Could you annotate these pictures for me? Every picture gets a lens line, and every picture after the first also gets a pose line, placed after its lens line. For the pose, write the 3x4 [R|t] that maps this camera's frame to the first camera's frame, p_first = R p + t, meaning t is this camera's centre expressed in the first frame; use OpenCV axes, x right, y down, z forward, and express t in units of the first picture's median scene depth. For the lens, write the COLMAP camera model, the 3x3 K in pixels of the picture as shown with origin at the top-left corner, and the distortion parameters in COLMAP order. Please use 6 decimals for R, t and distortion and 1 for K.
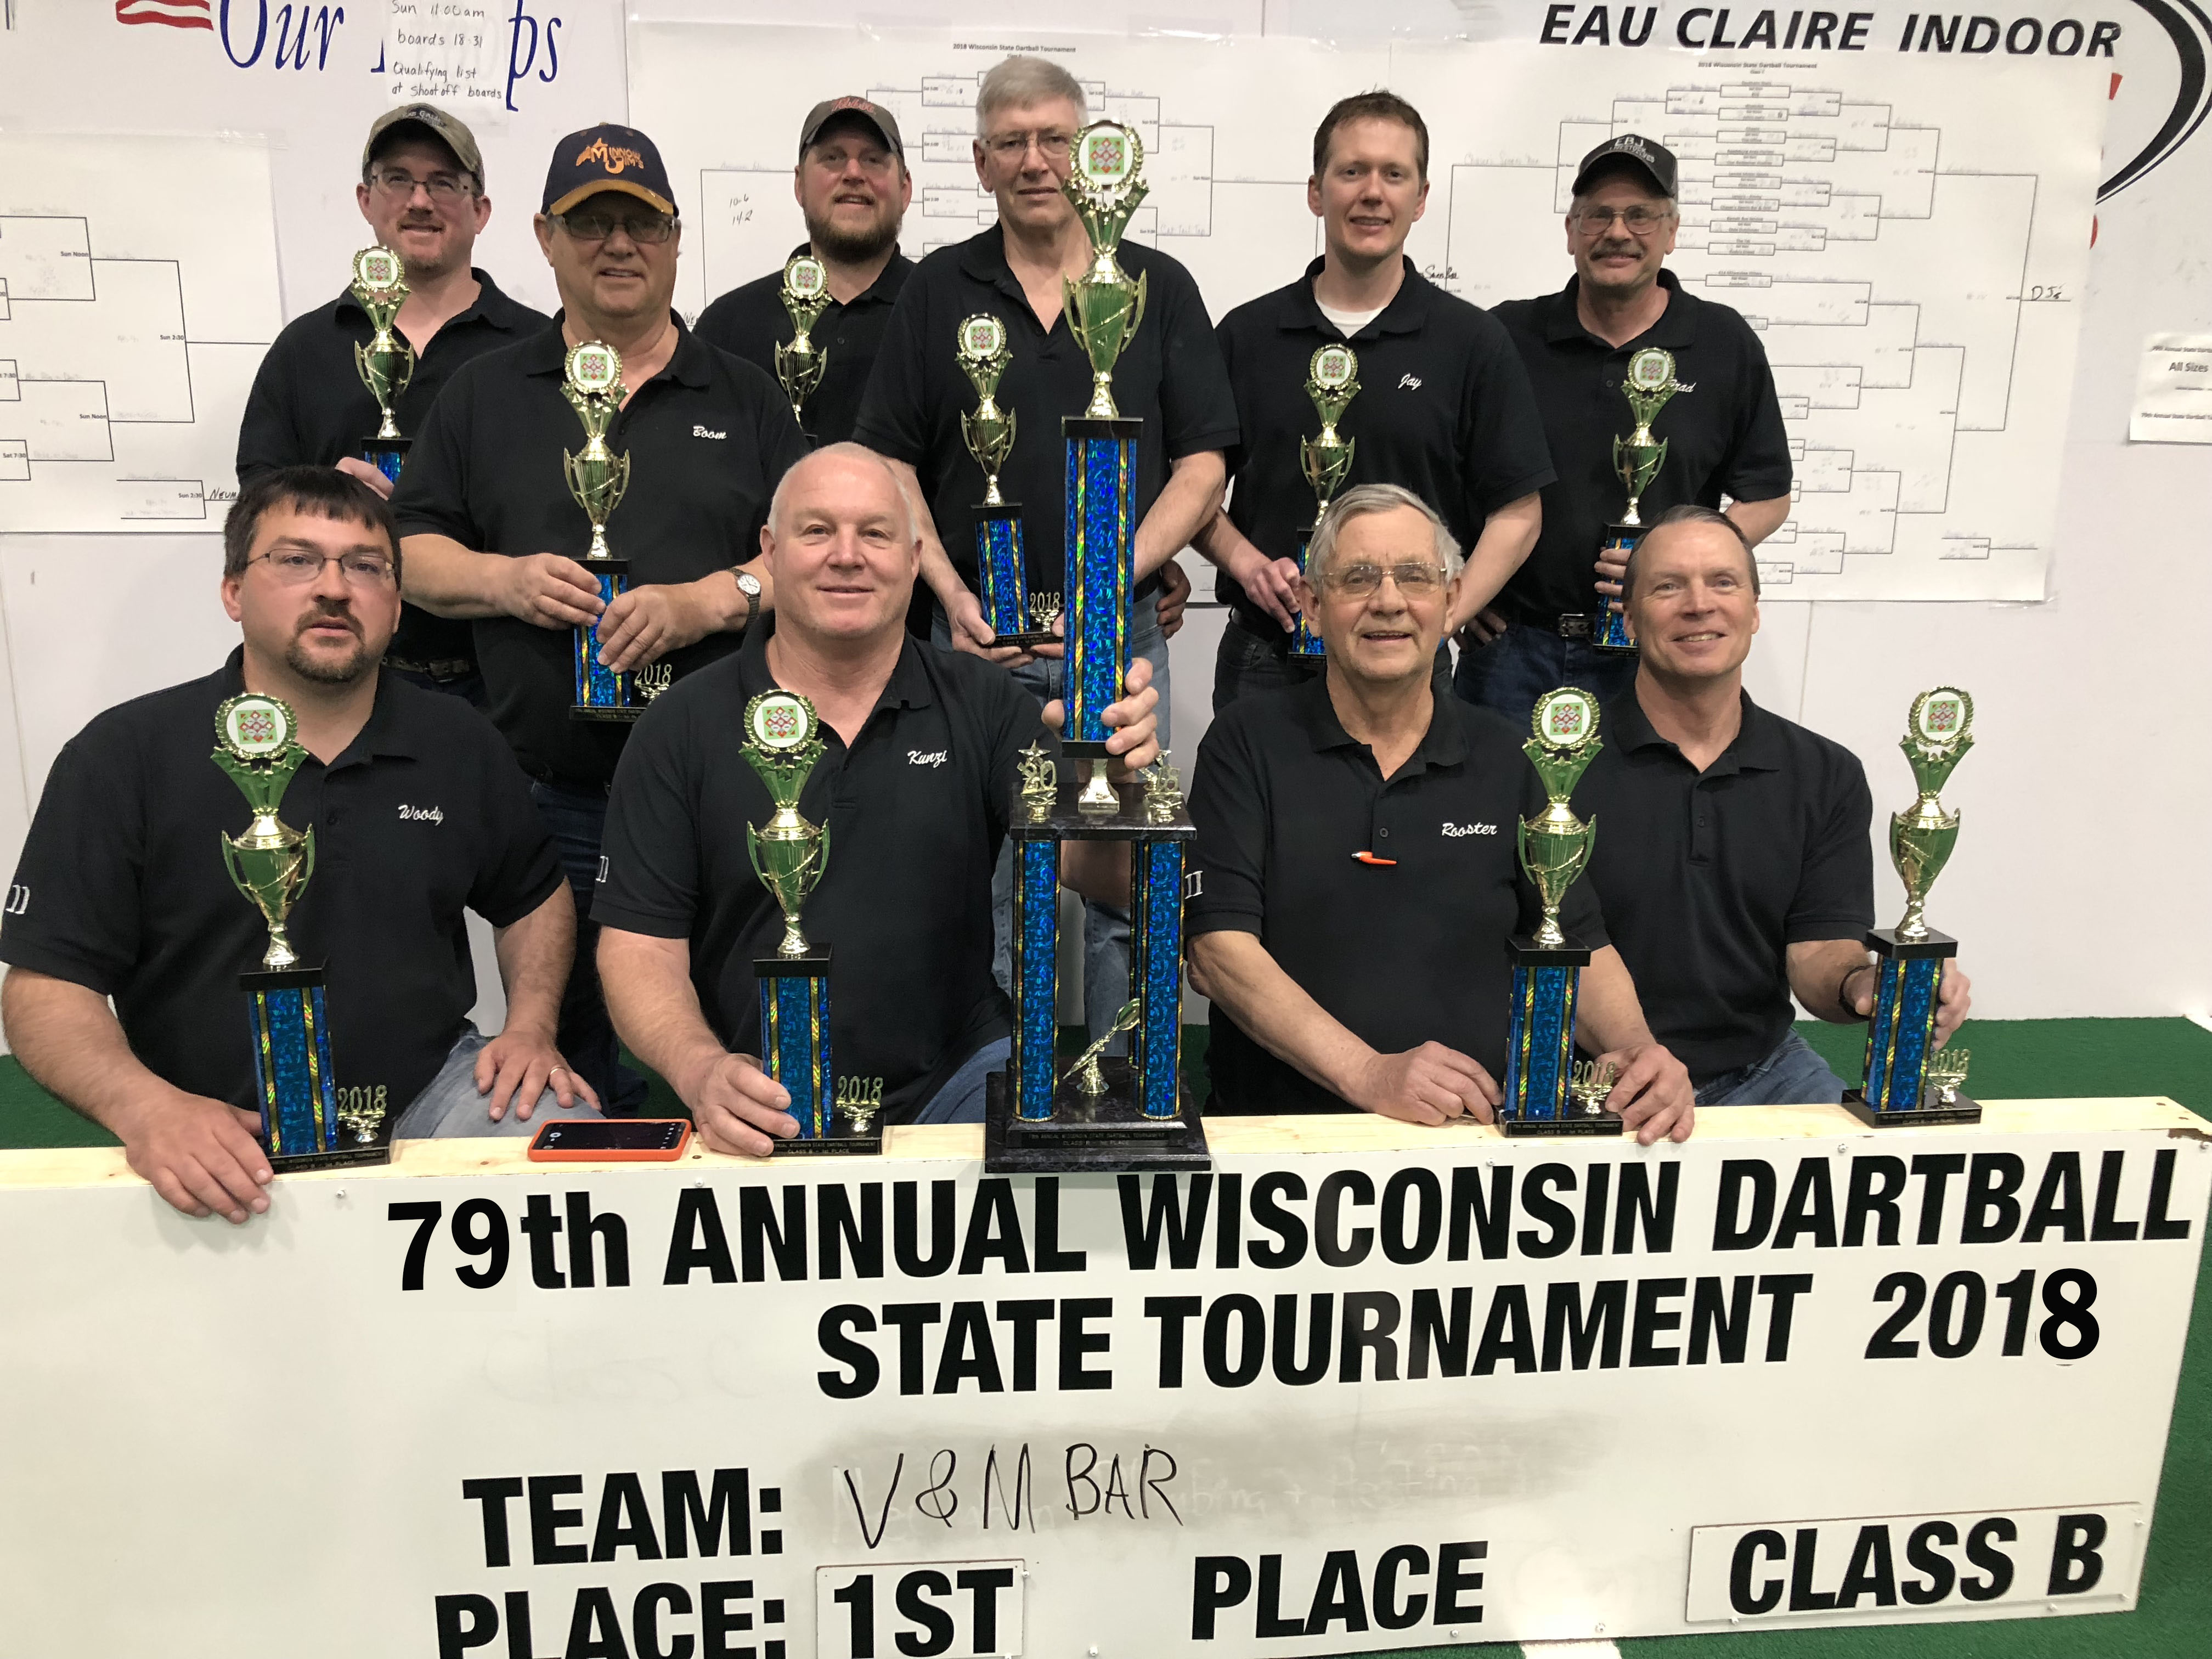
lens RADIAL K [[1819.5, 0, 1102.4], [0, 1819.5, 815.7], [0, 0, 1]] dist [0.006084, 0.014291]
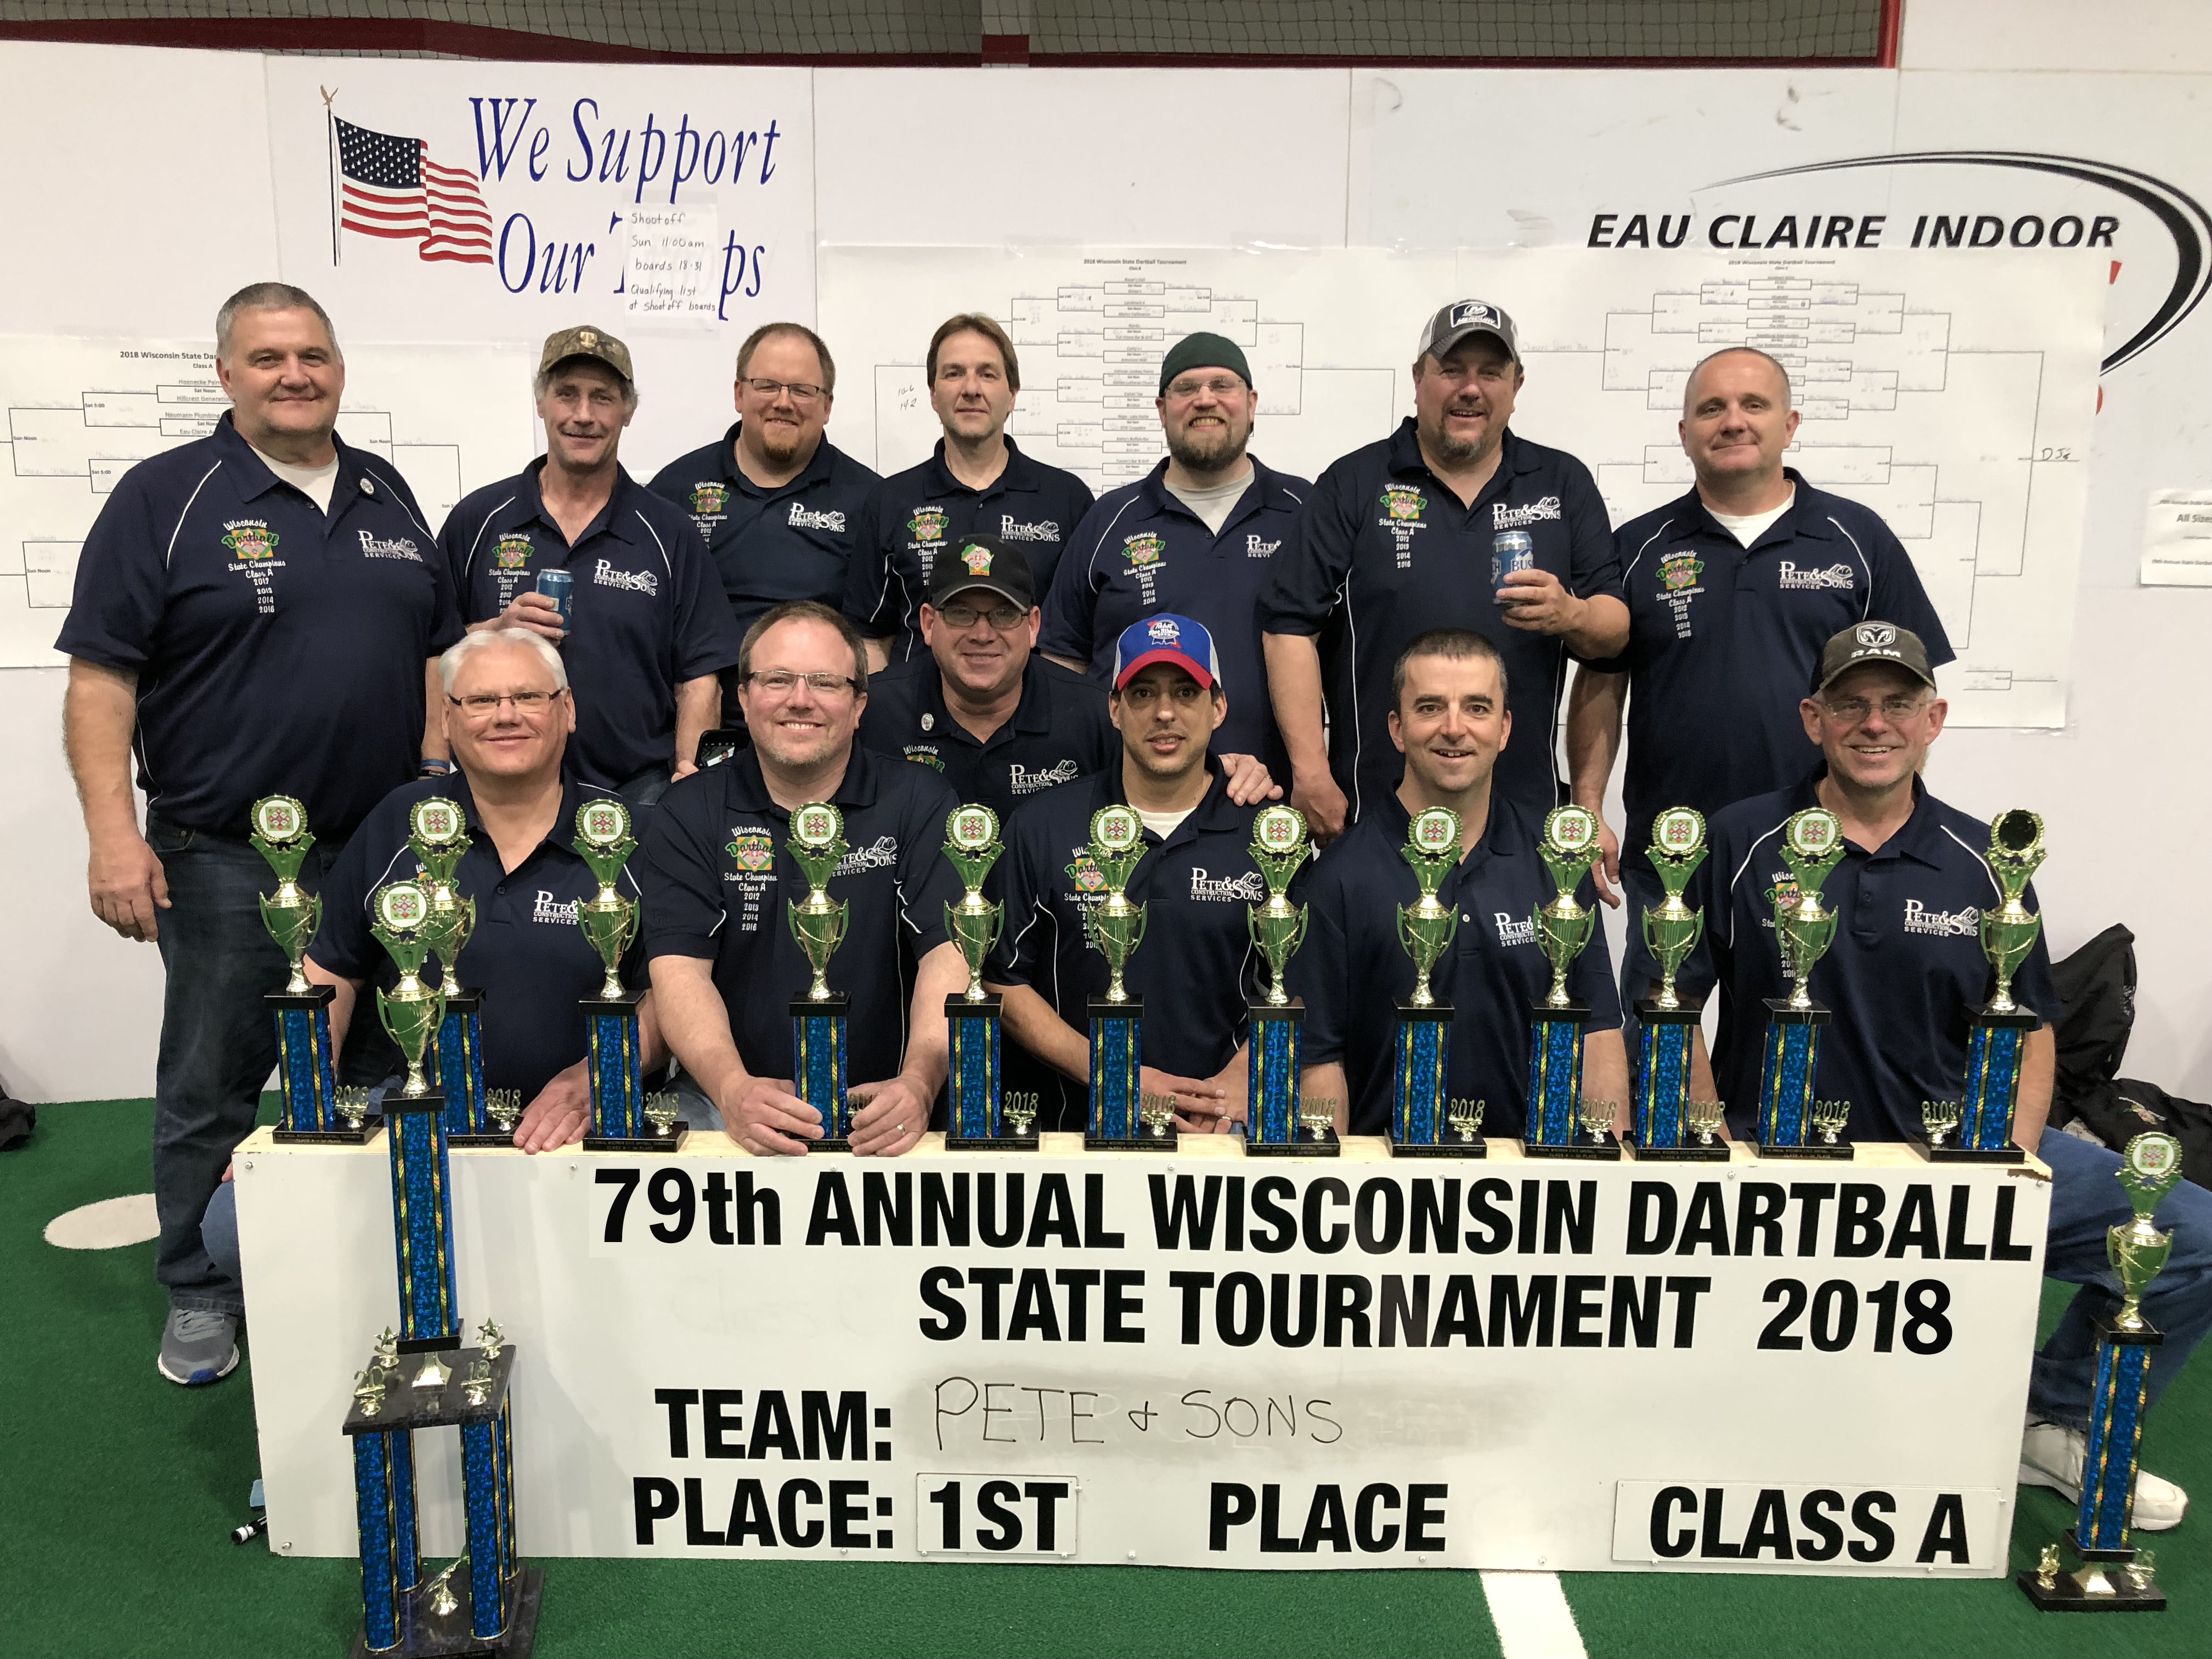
lens RADIAL K [[1766.1, 0, 1098.5], [0, 1766.1, 845.1], [0, 0, 1]] dist [0.007270, 0.005373]
pose [[0.994993, 0.013980, -0.098960, 0.090040], [-0.017864, 0.999100, -0.038473, 0.010696], [0.098333, 0.040048, 0.994347, -0.258396]]
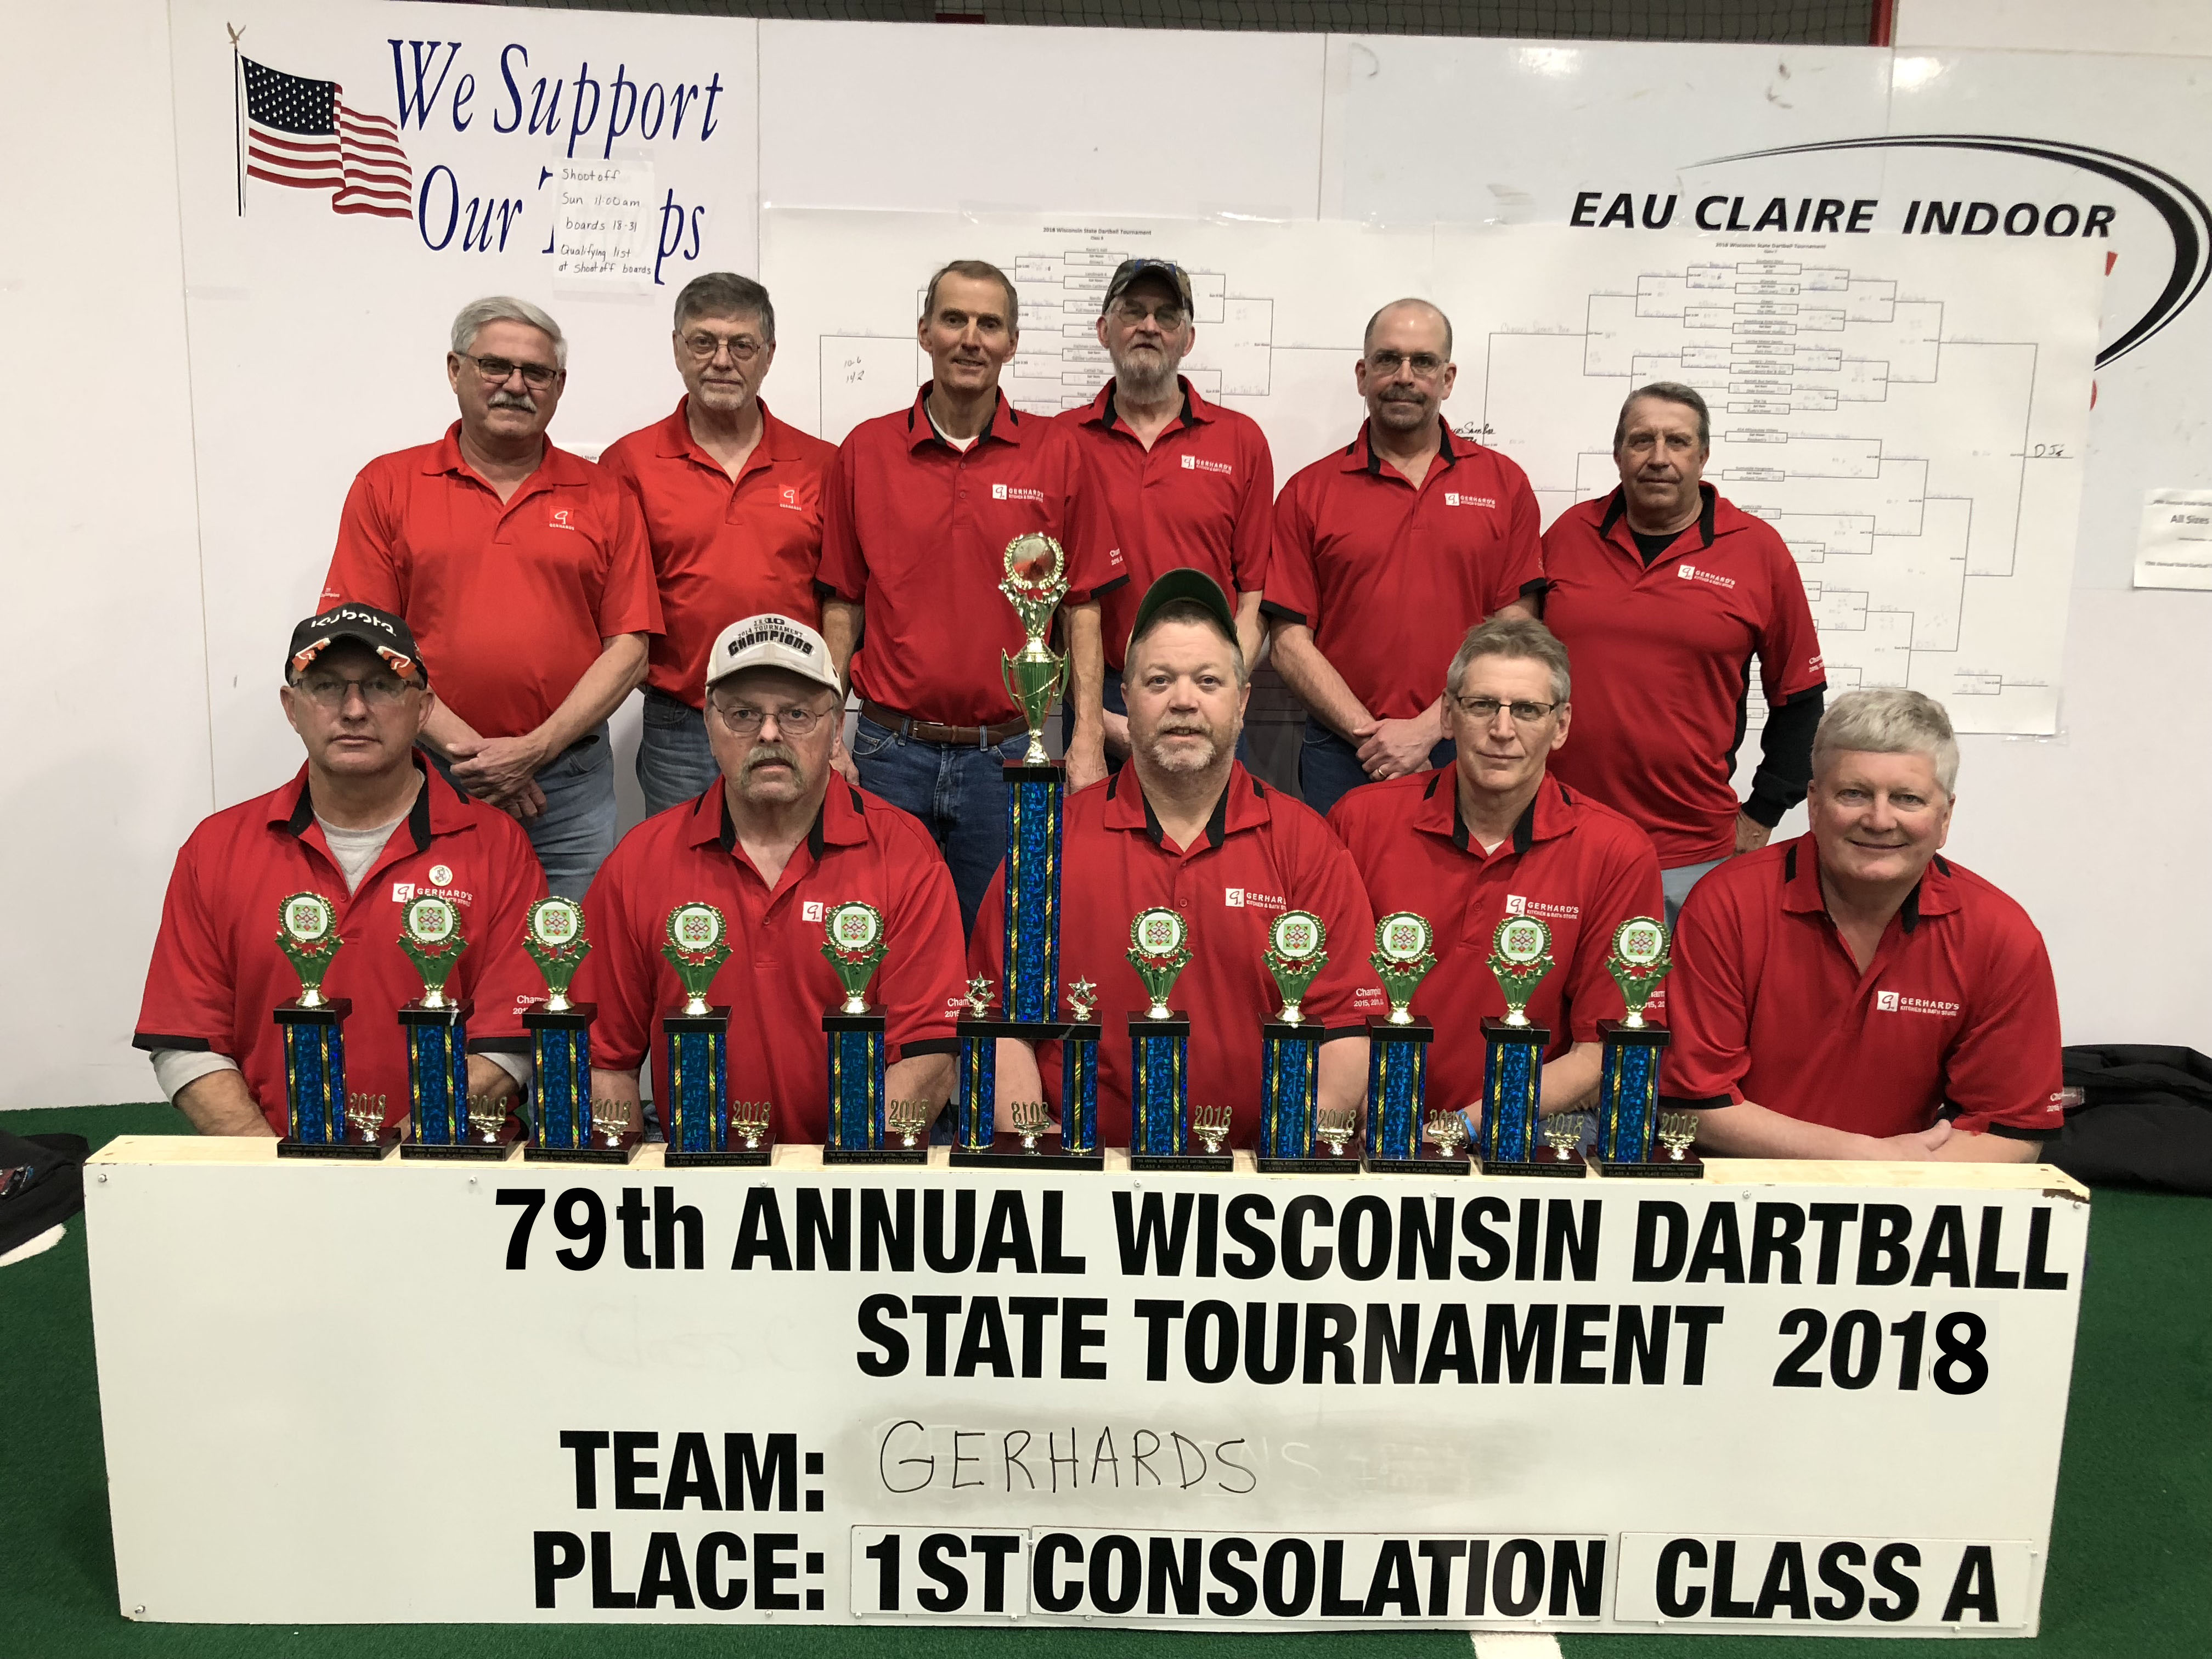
lens RADIAL K [[1813.0, 0, 1106.1], [0, 1813.0, 814.5], [0, 0, 1]] dist [0.007639, 0.016379]
pose [[0.997672, 0.021587, -0.064692, 0.071308], [-0.025958, 0.997381, -0.067506, 0.030965], [0.063066, 0.069029, 0.995619, -0.182498]]
